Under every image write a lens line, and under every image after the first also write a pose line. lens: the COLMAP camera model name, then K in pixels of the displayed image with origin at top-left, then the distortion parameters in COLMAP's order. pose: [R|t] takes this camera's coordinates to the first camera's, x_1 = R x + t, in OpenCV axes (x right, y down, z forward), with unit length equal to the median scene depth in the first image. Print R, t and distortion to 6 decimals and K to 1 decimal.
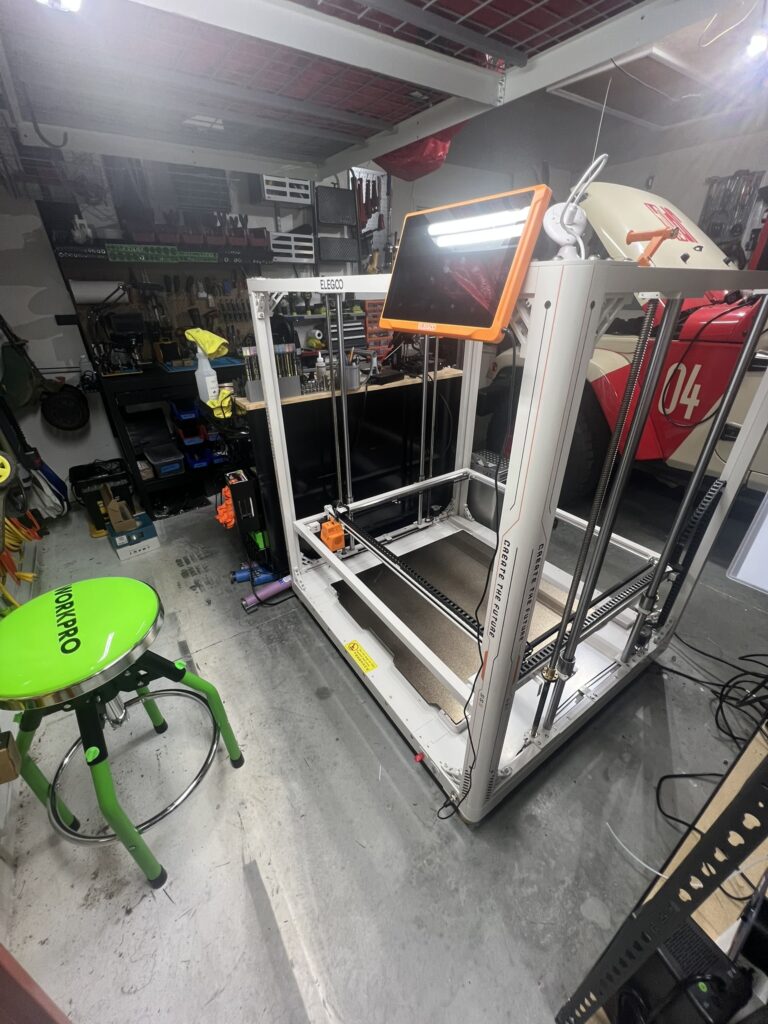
lens RADIAL K [[407.0, 0, 383.1], [0, 407.0, 509.9], [0, 0, 1]] dist [-0.001742, 0.000342]
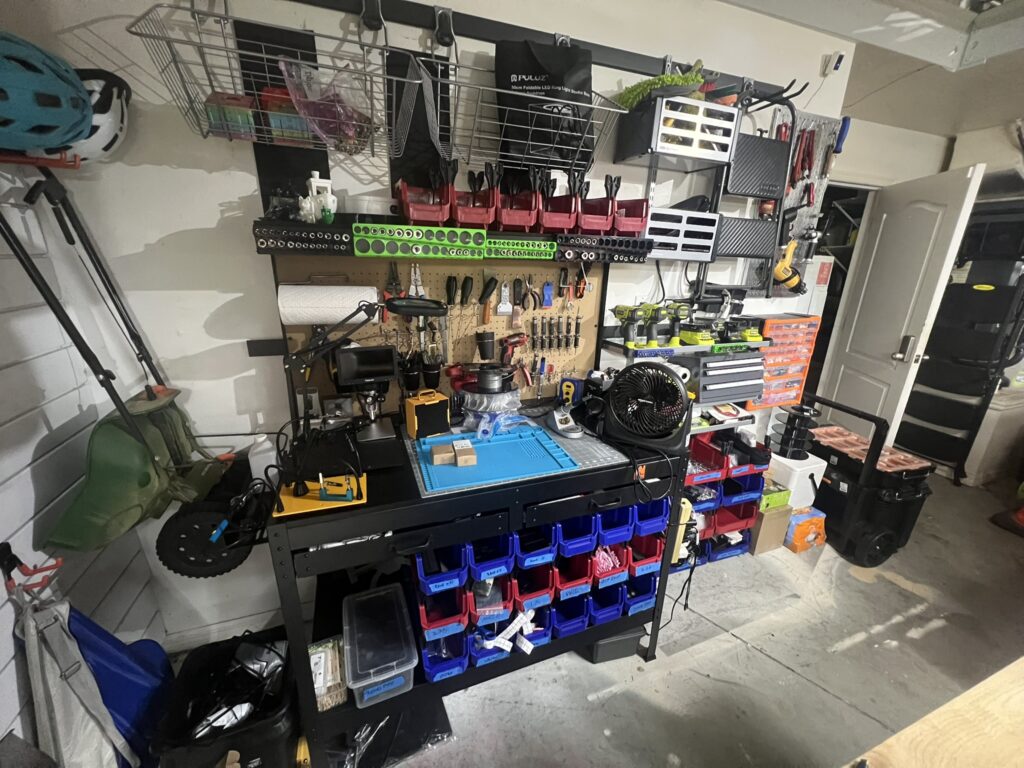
lens RADIAL K [[407.0, 0, 511.0], [0, 407.0, 381.6], [0, 0, 1]] dist [-0.001742, 0.000342]
pose [[0.968298, 0.108330, -0.225087, -0.353464], [-0.150837, 0.971816, -0.181170, -0.391161], [0.199117, 0.209378, 0.957347, 0.581538]]
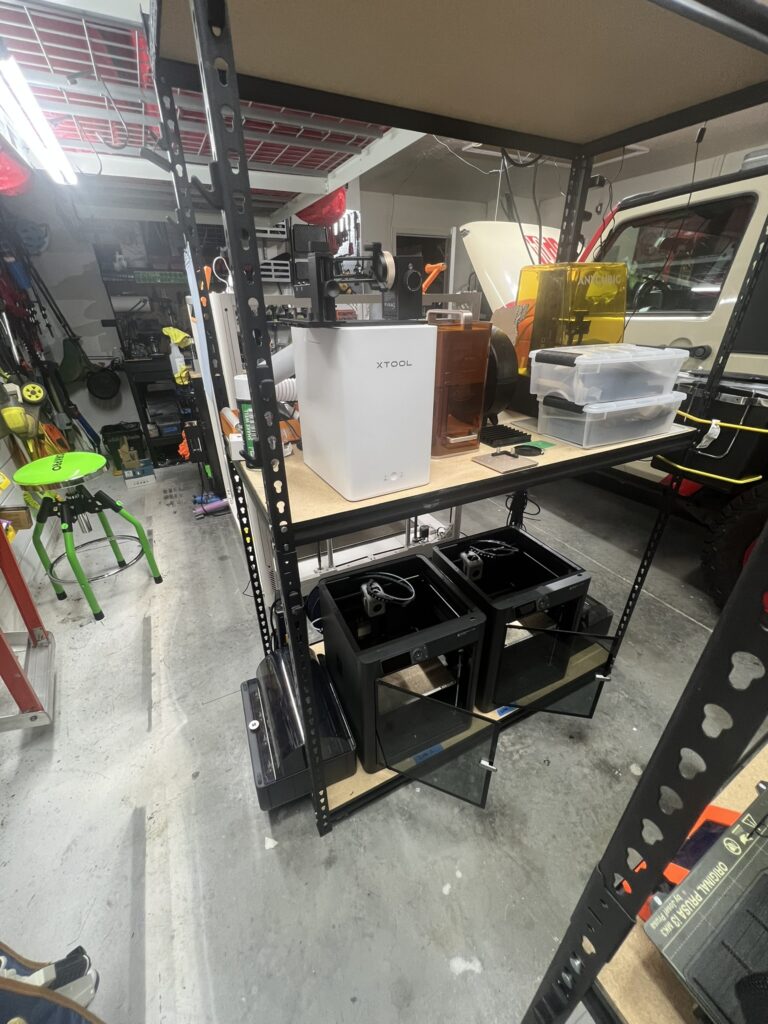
lens RADIAL K [[410.4, 0, 385.9], [0, 410.4, 513.4], [0, 0, 1]] dist [-0.002102, -0.000051]
pose [[0.991442, 0.059382, -0.116257, 0.411463], [-0.061601, 0.997979, -0.015592, 0.169162], [0.115097, 0.022621, 0.993097, -0.316841]]
